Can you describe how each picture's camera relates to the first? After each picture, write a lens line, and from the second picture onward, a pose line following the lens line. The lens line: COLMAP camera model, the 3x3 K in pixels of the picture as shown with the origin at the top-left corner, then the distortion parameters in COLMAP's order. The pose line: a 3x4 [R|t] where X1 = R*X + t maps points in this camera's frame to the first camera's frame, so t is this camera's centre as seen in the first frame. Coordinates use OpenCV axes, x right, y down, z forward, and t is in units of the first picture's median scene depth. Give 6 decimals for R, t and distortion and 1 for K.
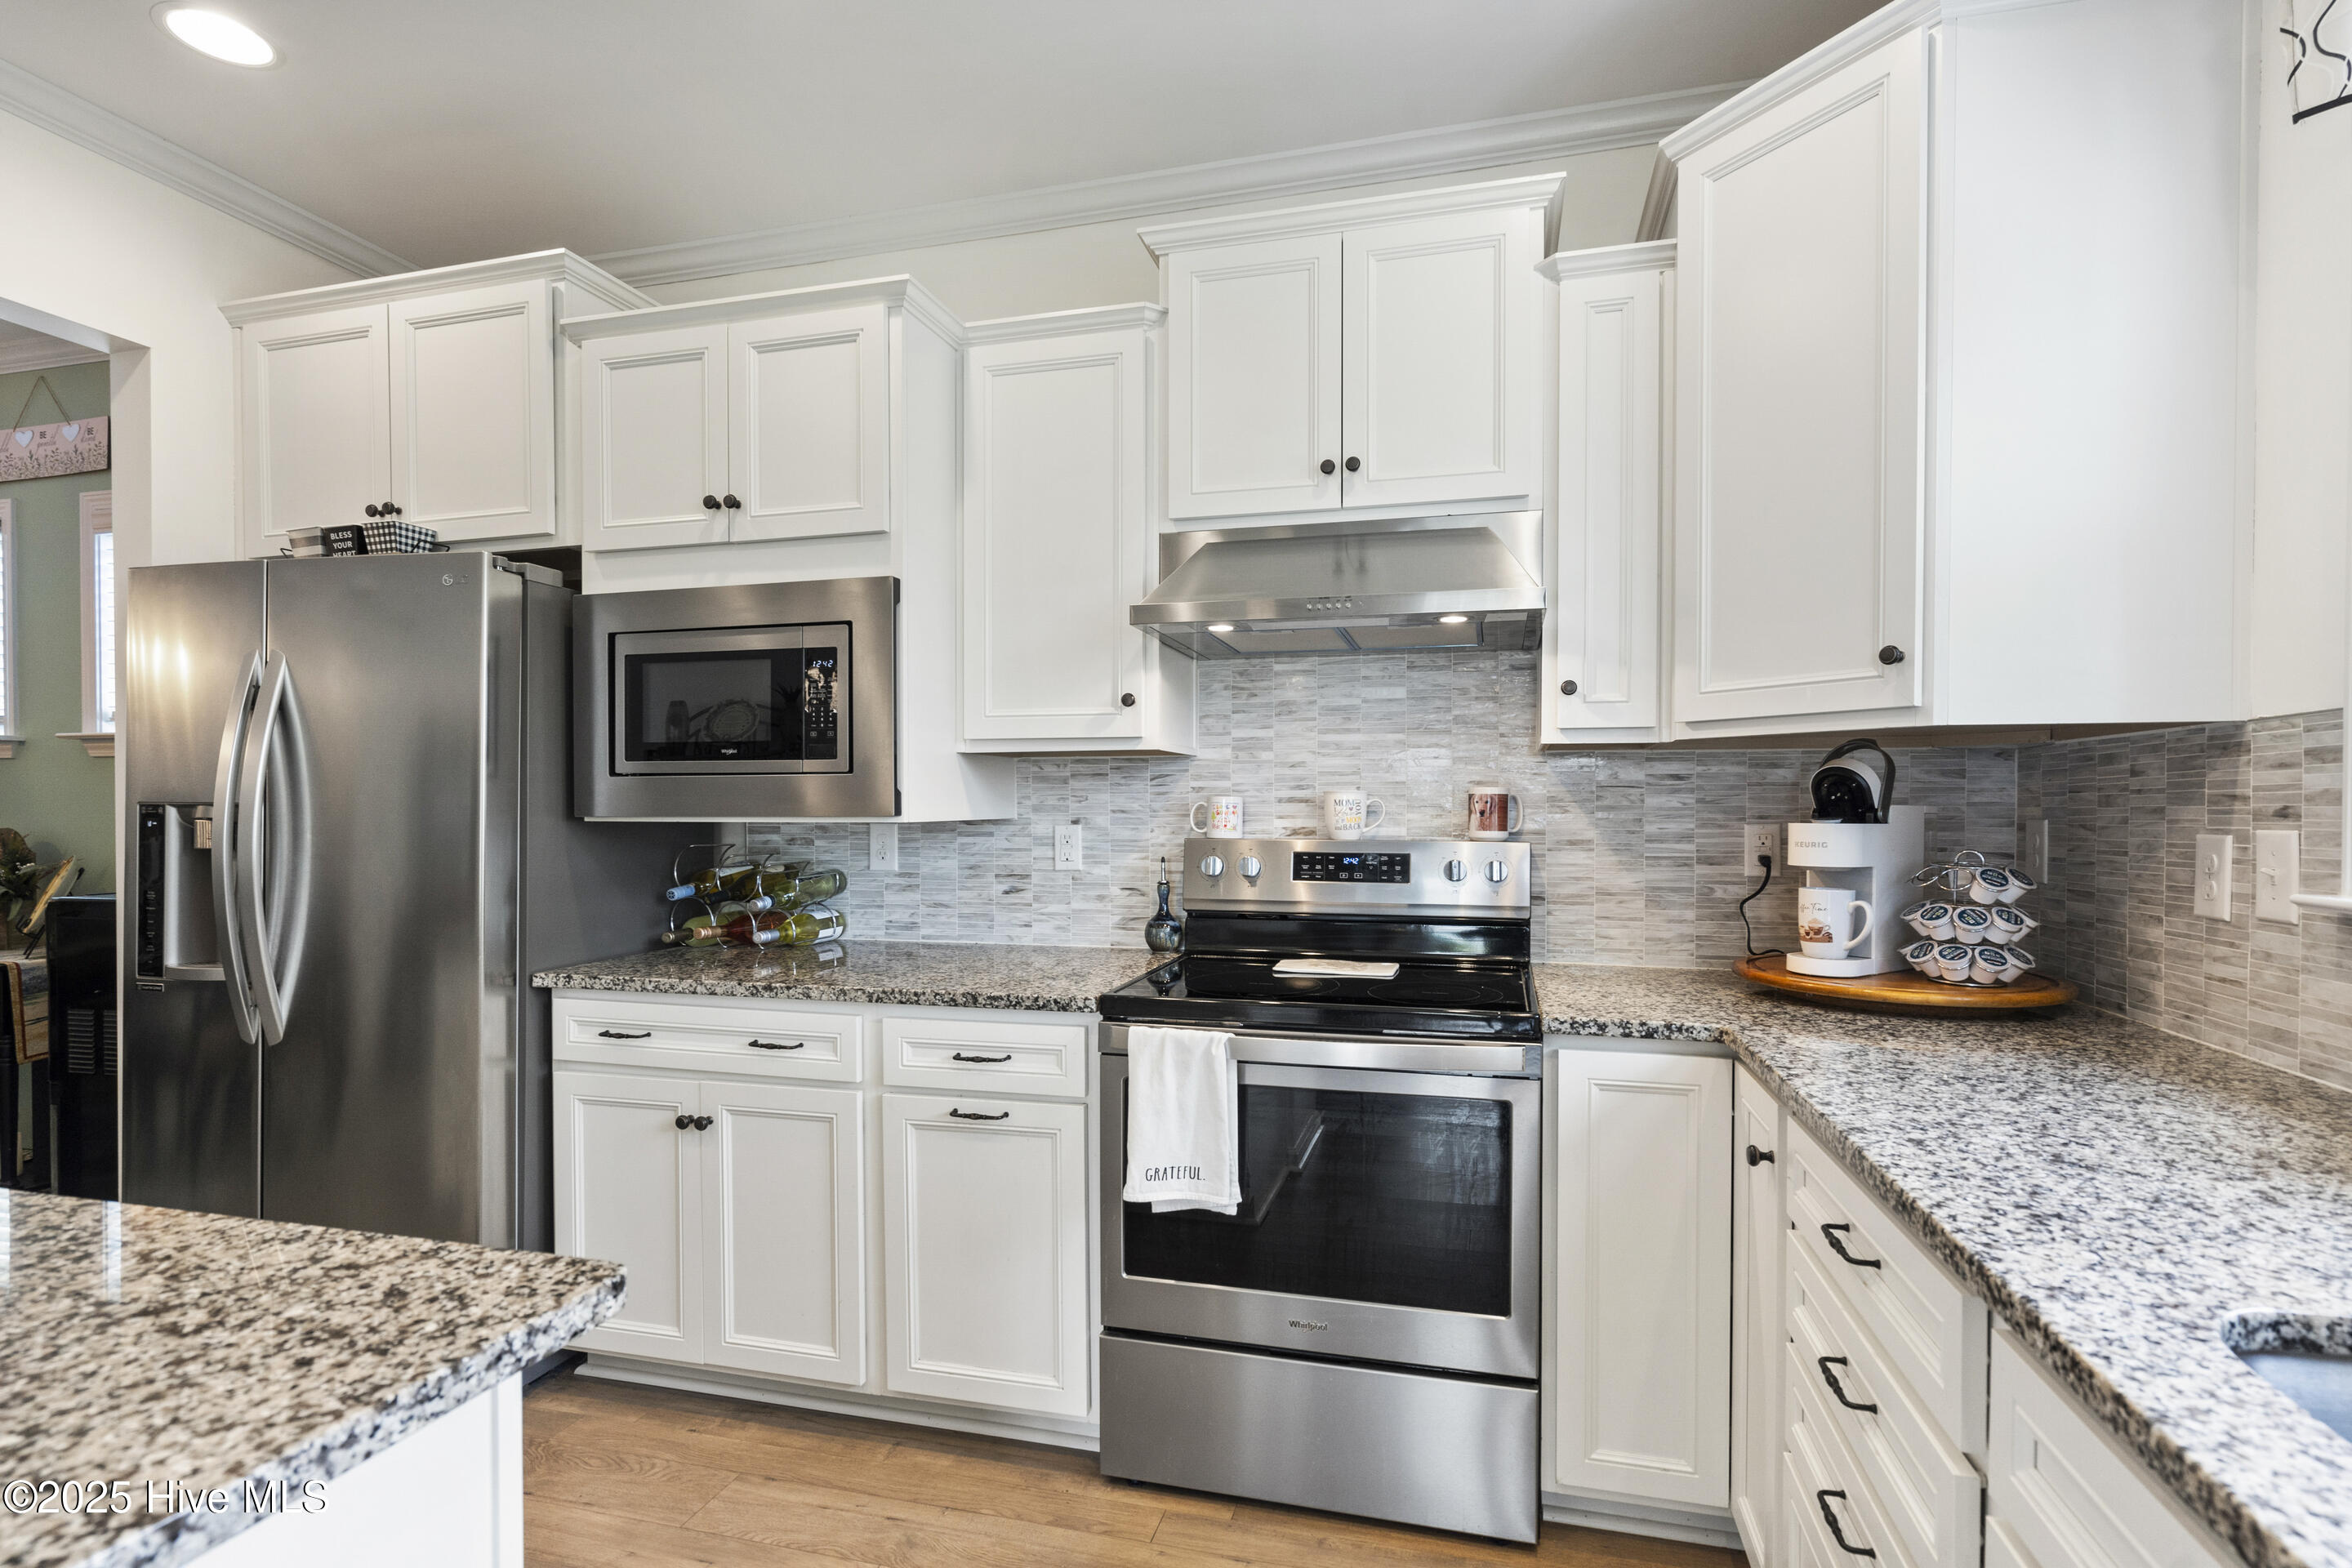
lens RADIAL K [[1040.2, 0, 1154.1], [0, 1040.2, 812.1], [0, 0, 1]] dist [0.002207, 0.000042]
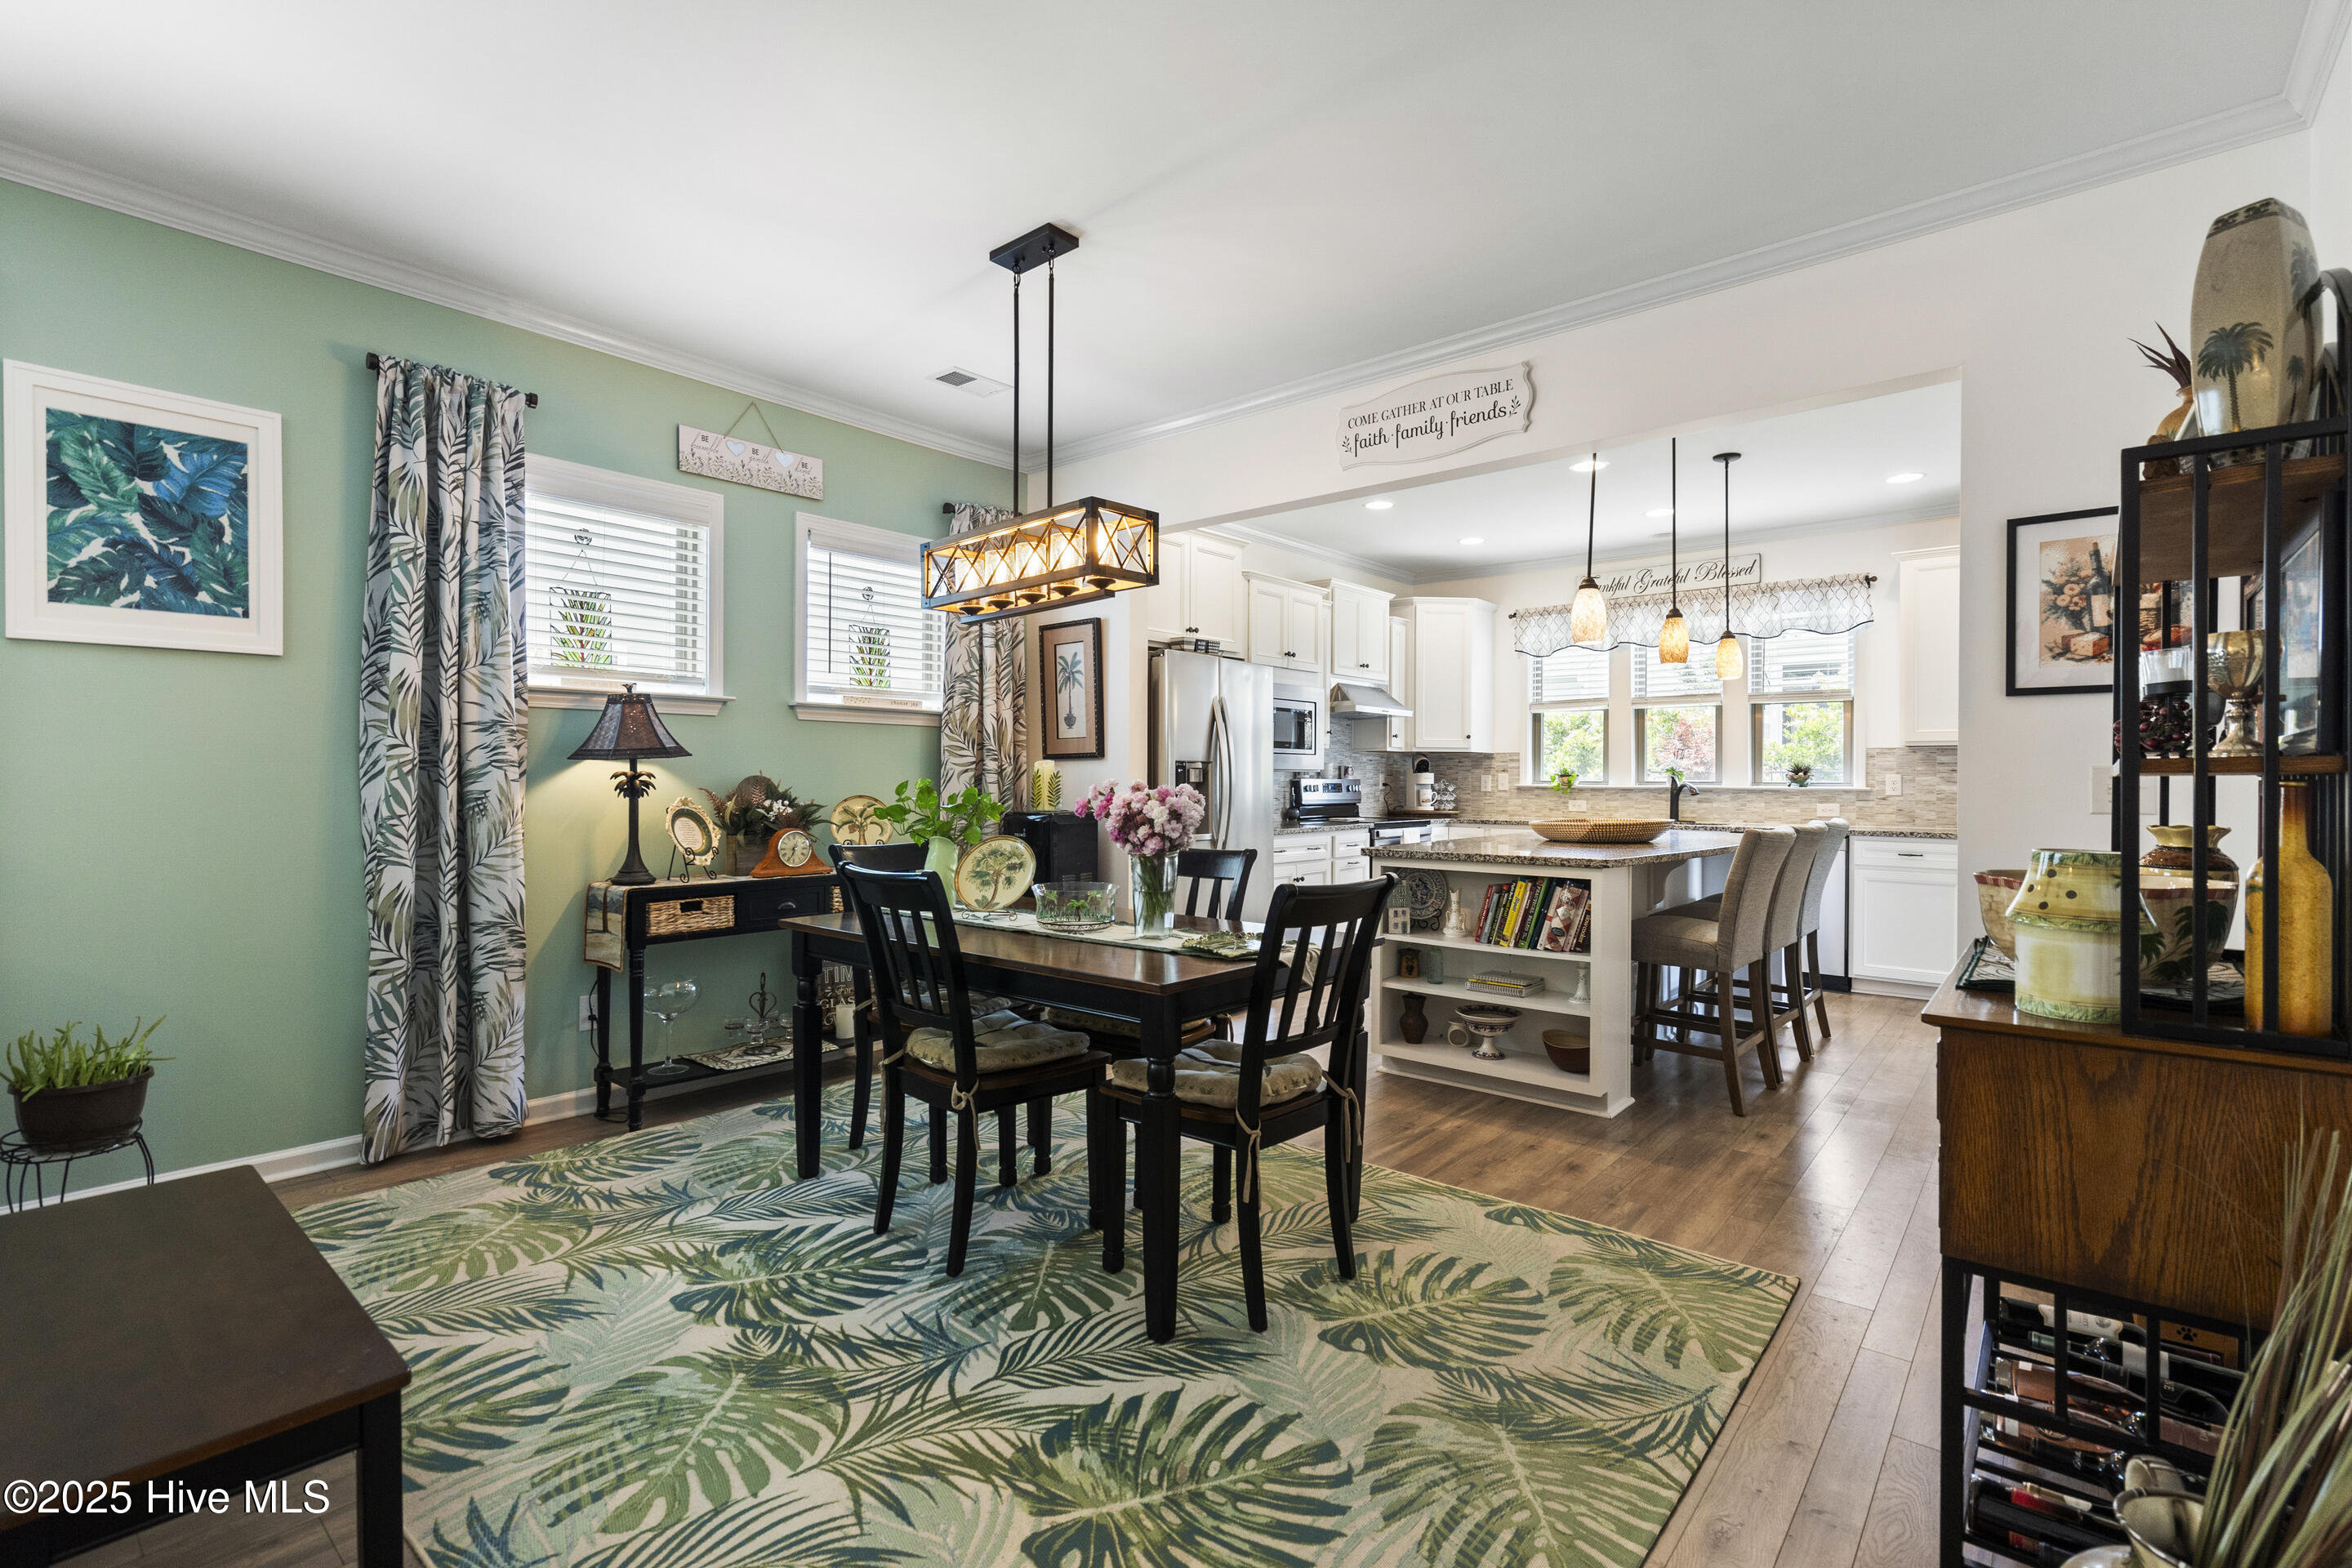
lens RADIAL K [[1072.5, 0, 1176.0], [0, 1072.5, 784.0], [0, 0, 1]] dist [-0.001636, 0.000460]
pose [[0.443633, -0.002739, 0.896205, -2.964852], [0.004774, 0.999988, 0.000693, 0.037449], [-0.896196, 0.003971, 0.443641, 0.021138]]
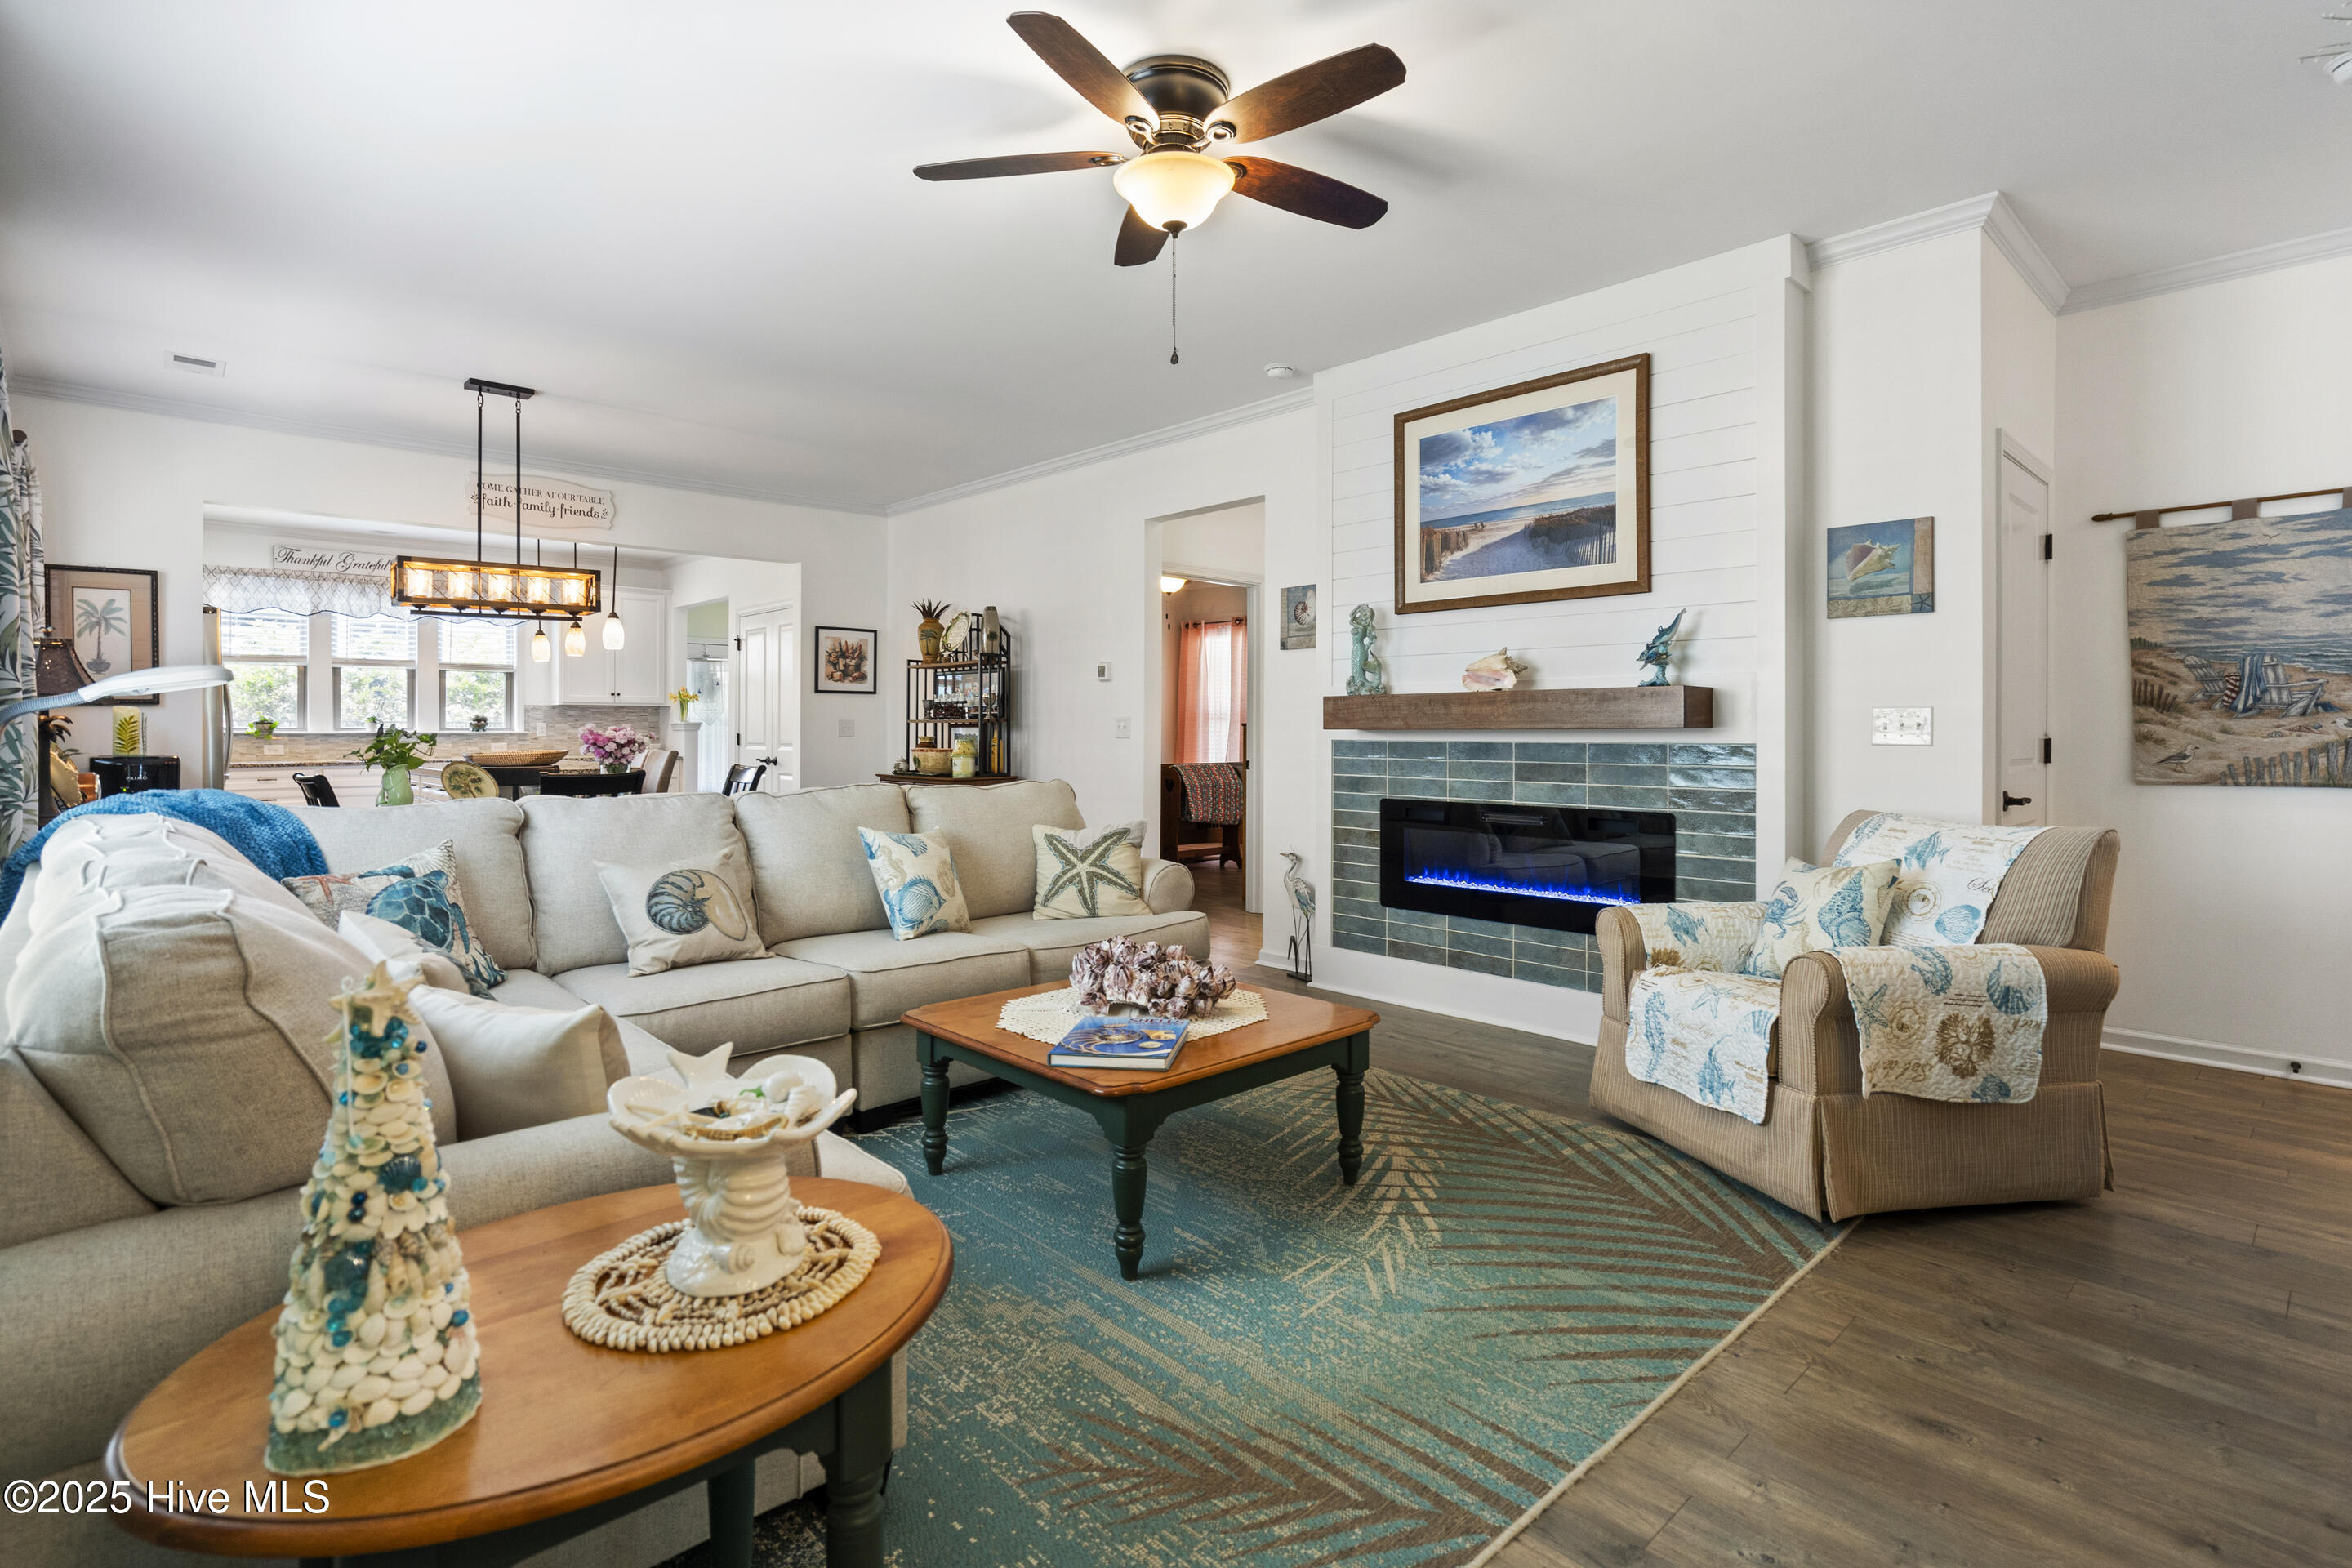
lens RADIAL K [[1144.5, 0, 1191.6], [0, 1144.5, 723.5], [0, 0, 1]] dist [-0.004515, 0.001023]
pose [[-0.840523, 0.005589, 0.541746, -4.261816], [0.007422, 0.999972, 0.001199, 0.039521], [-0.541724, 0.005029, -0.840541, 2.001769]]
